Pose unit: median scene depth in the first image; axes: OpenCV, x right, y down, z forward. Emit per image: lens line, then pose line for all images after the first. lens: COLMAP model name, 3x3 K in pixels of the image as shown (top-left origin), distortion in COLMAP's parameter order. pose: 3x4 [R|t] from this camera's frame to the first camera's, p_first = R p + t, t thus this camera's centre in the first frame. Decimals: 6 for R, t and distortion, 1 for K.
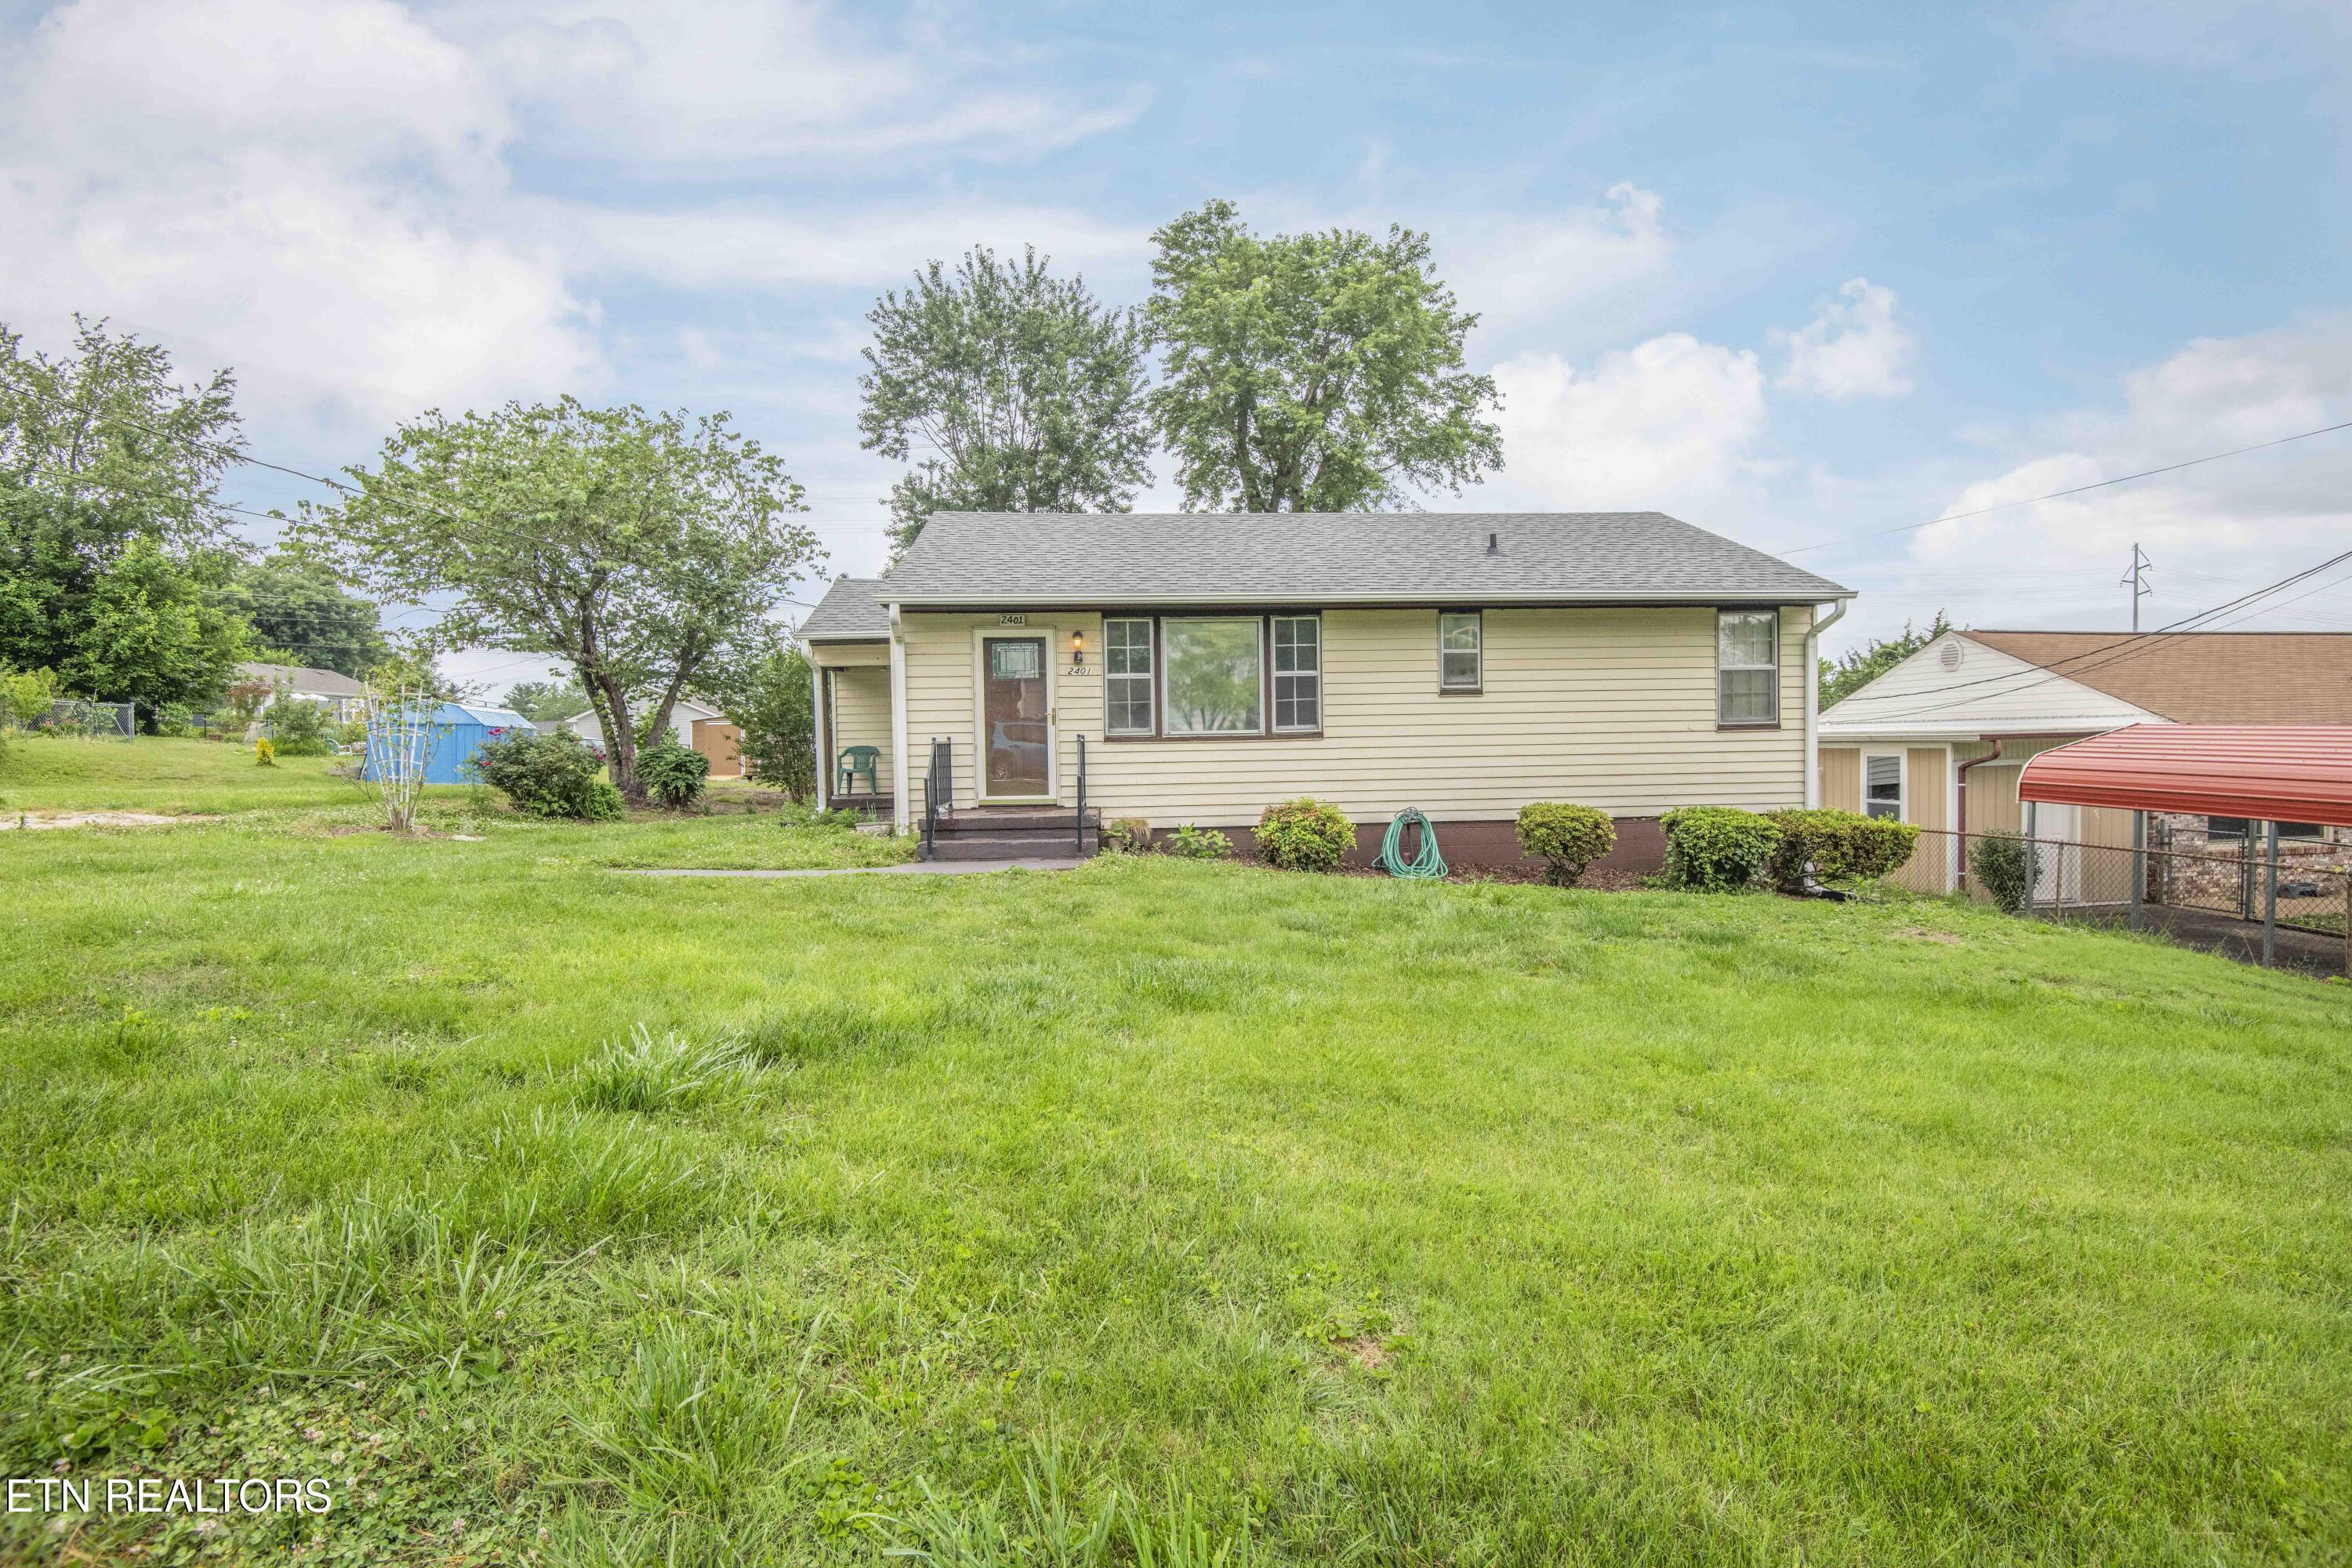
lens RADIAL K [[1081.5, 0, 1185.2], [0, 1081.5, 778.1], [0, 0, 1]] dist [-0.011115, -0.019090]
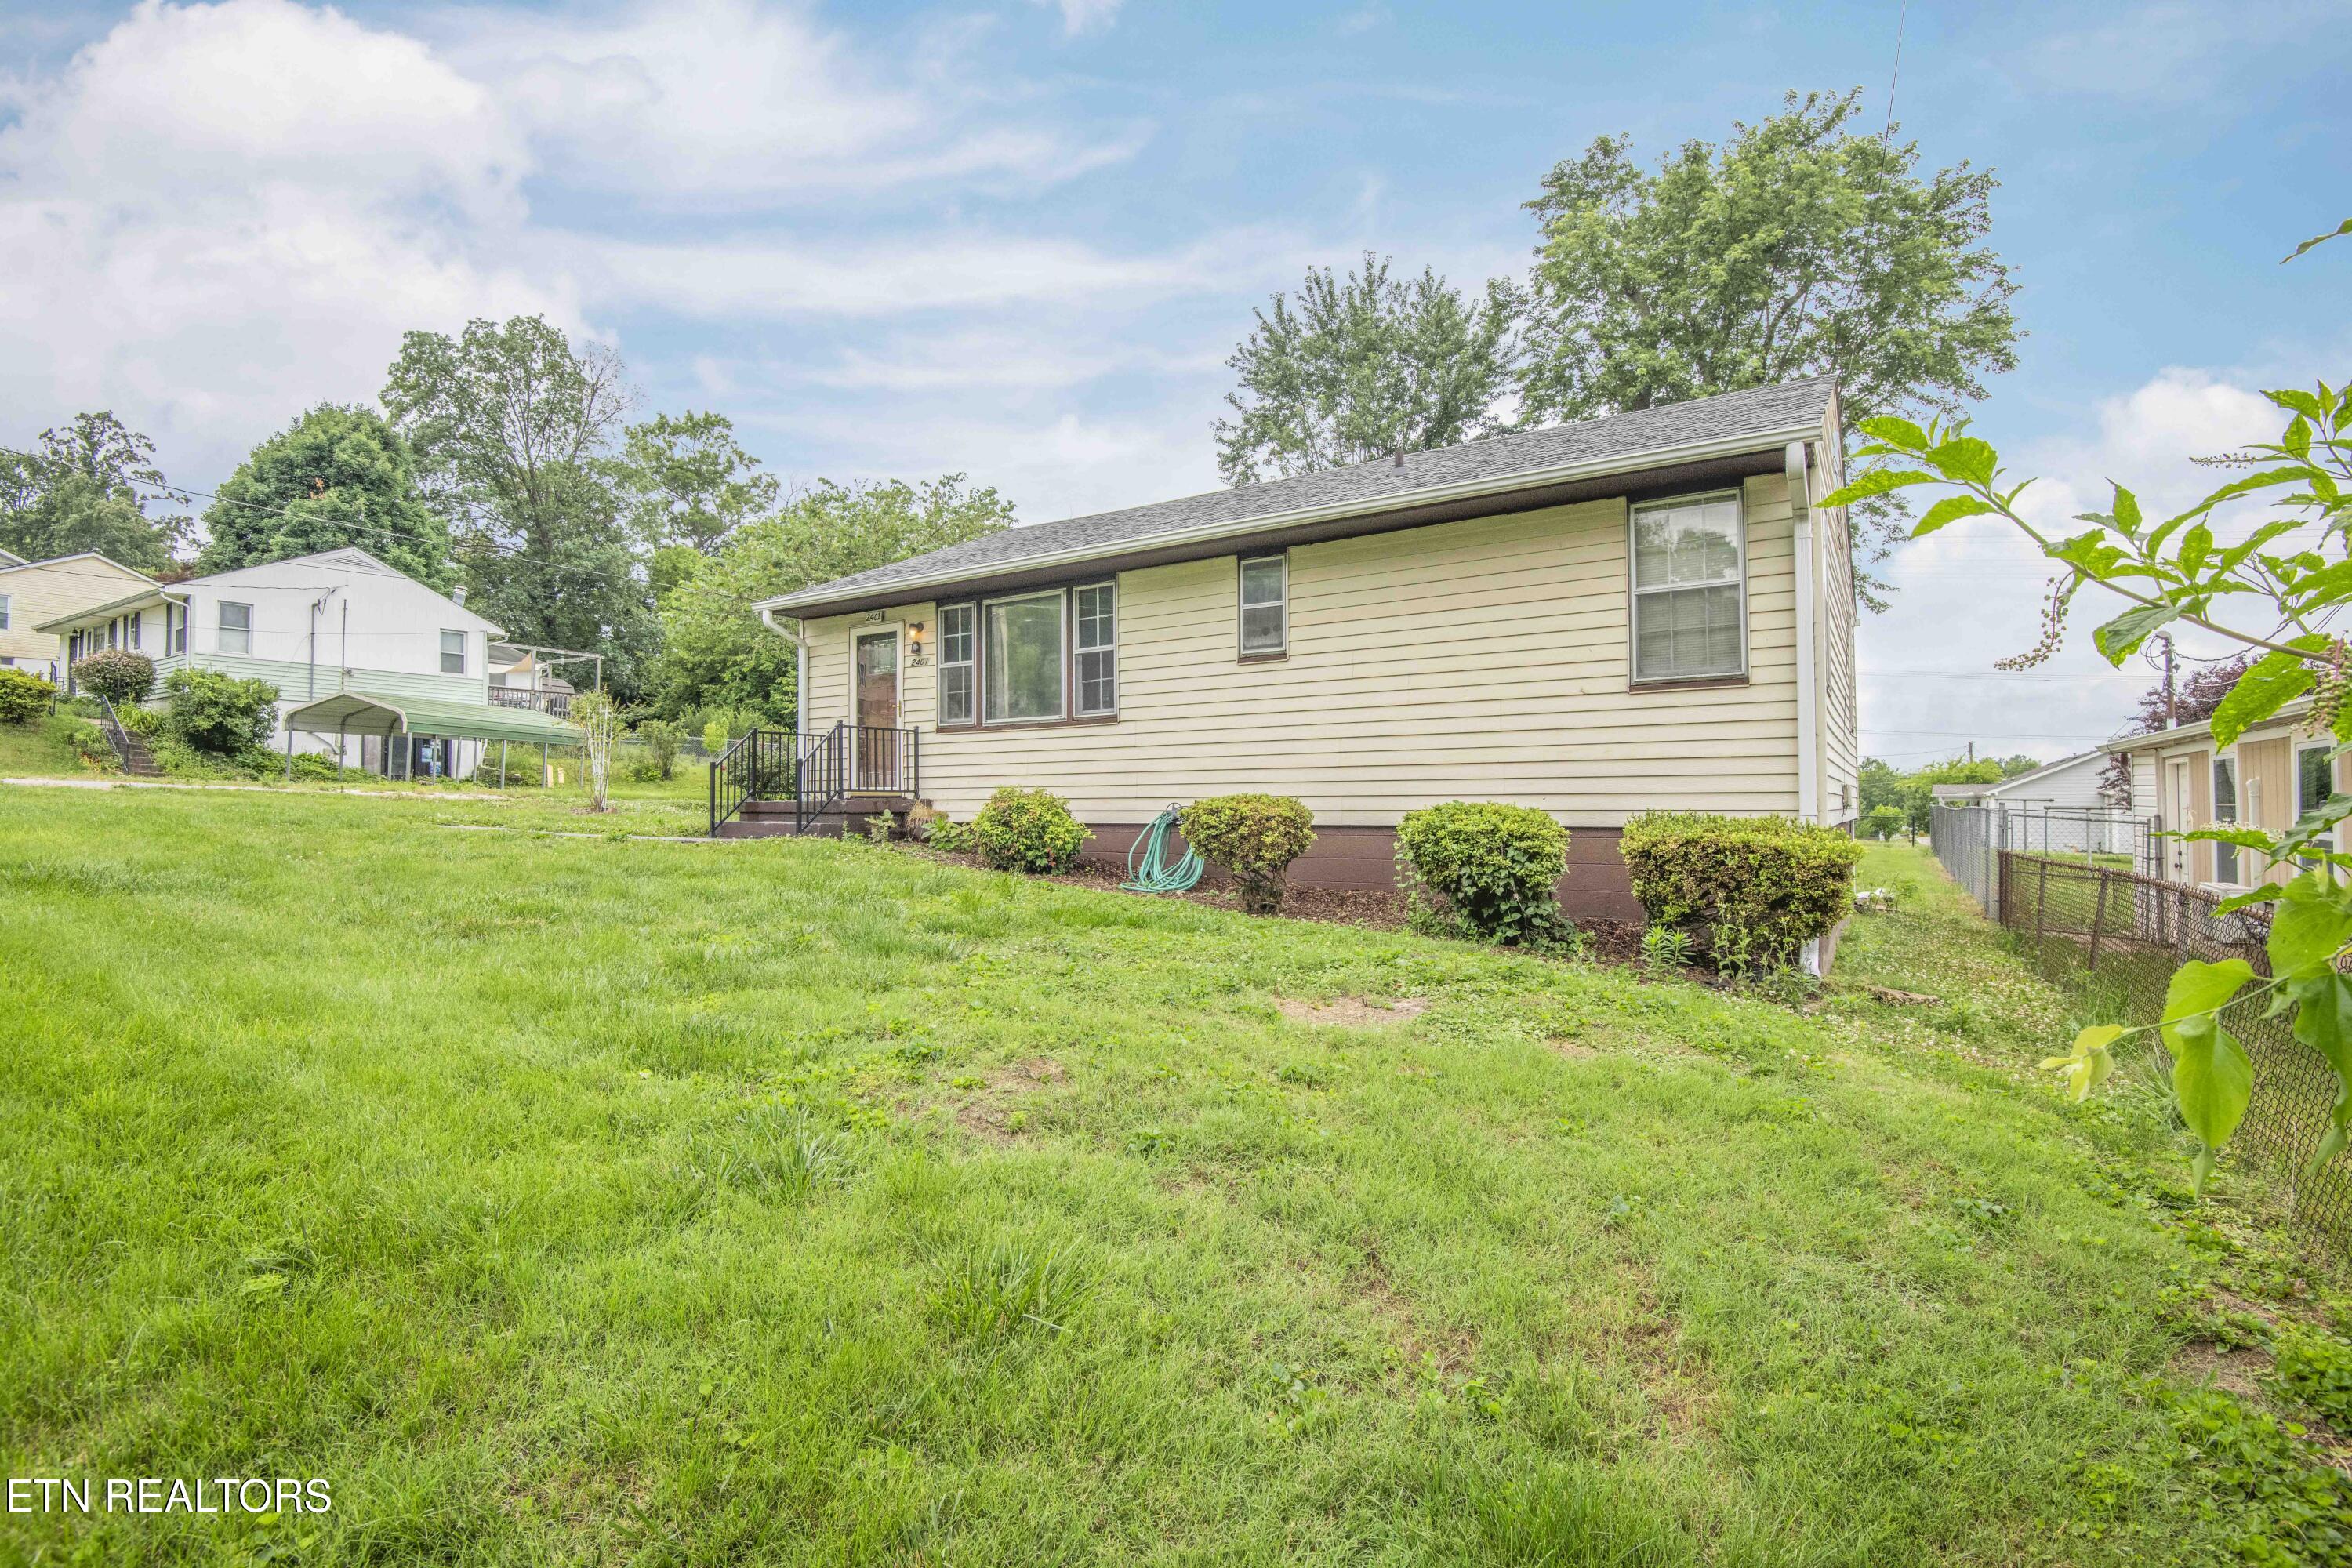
lens RADIAL K [[1081.5, 0, 1185.2], [0, 1081.5, 778.1], [0, 0, 1]] dist [-0.011115, -0.019090]
pose [[0.792135, -0.001011, -0.610345, 0.690766], [-0.029609, 0.998758, -0.040082, 0.039643], [0.609627, 0.049822, 0.791121, 0.361662]]
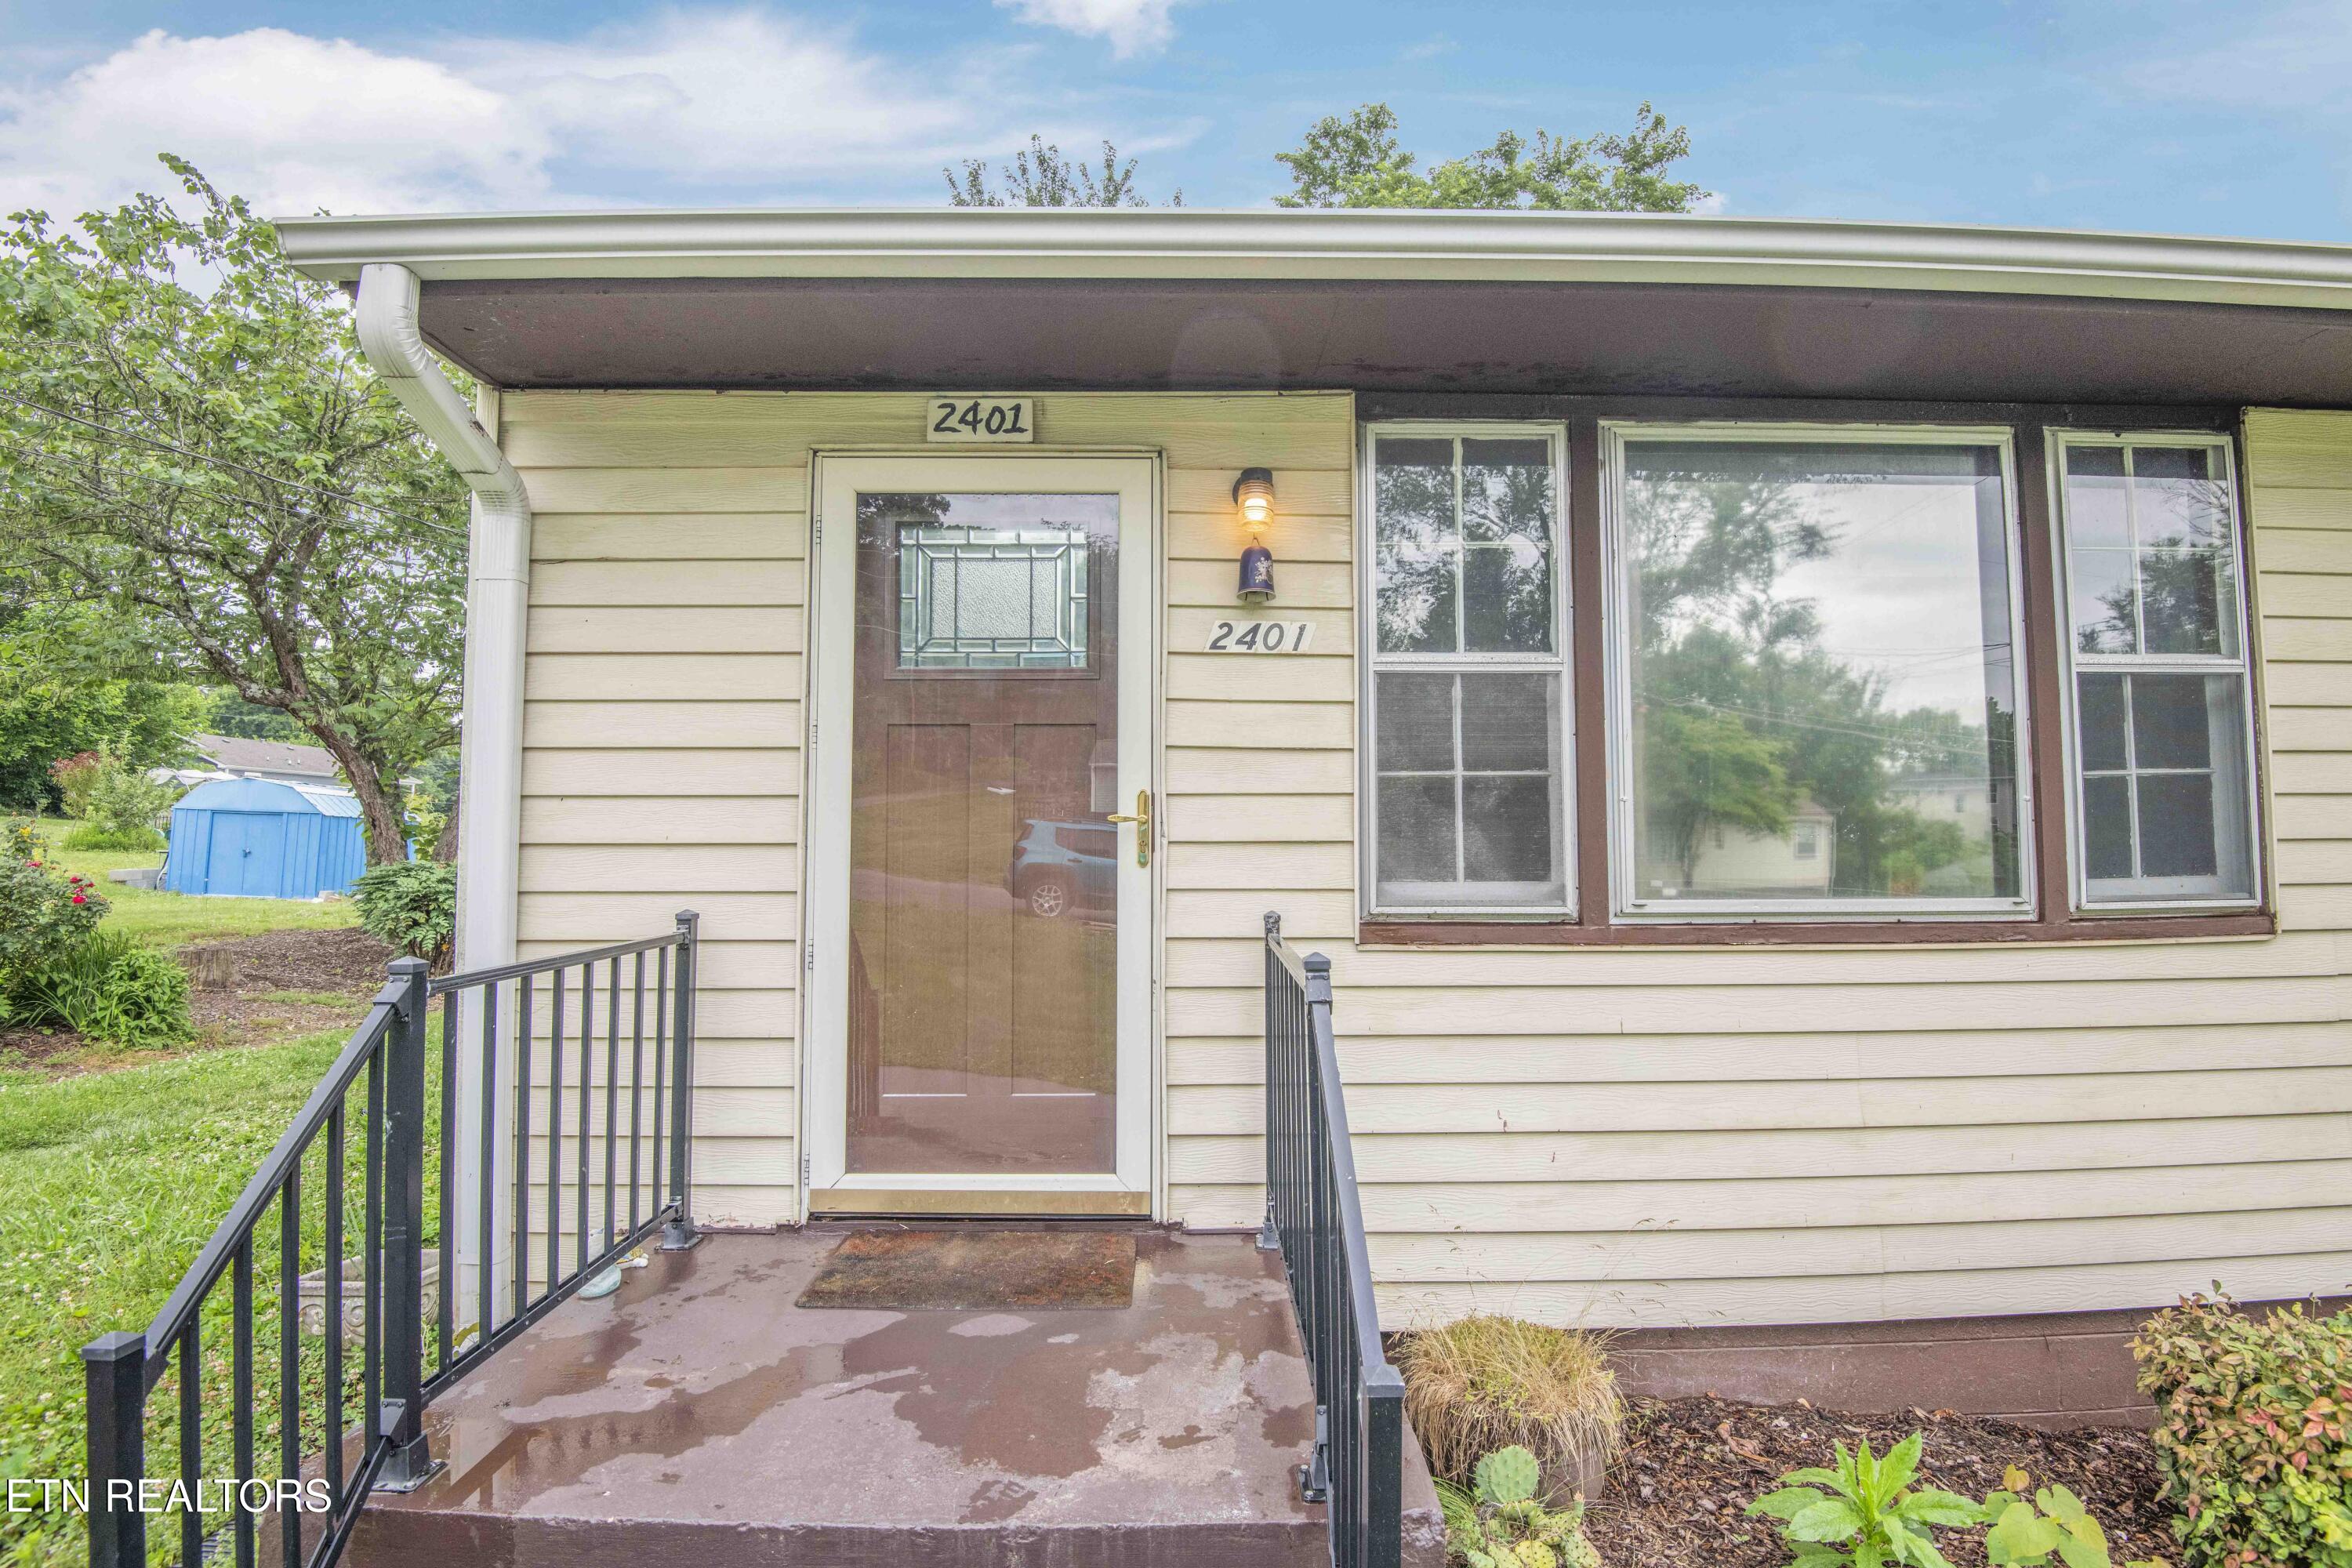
lens RADIAL K [[1081.5, 0, 1185.2], [0, 1081.5, 778.1], [0, 0, 1]] dist [-0.011115, -0.019090]
pose [[0.997734, 0.012785, -0.066054, -0.096175], [-0.018751, 0.995720, -0.090501, -0.046225], [0.064614, 0.091535, 0.993703, 0.755985]]
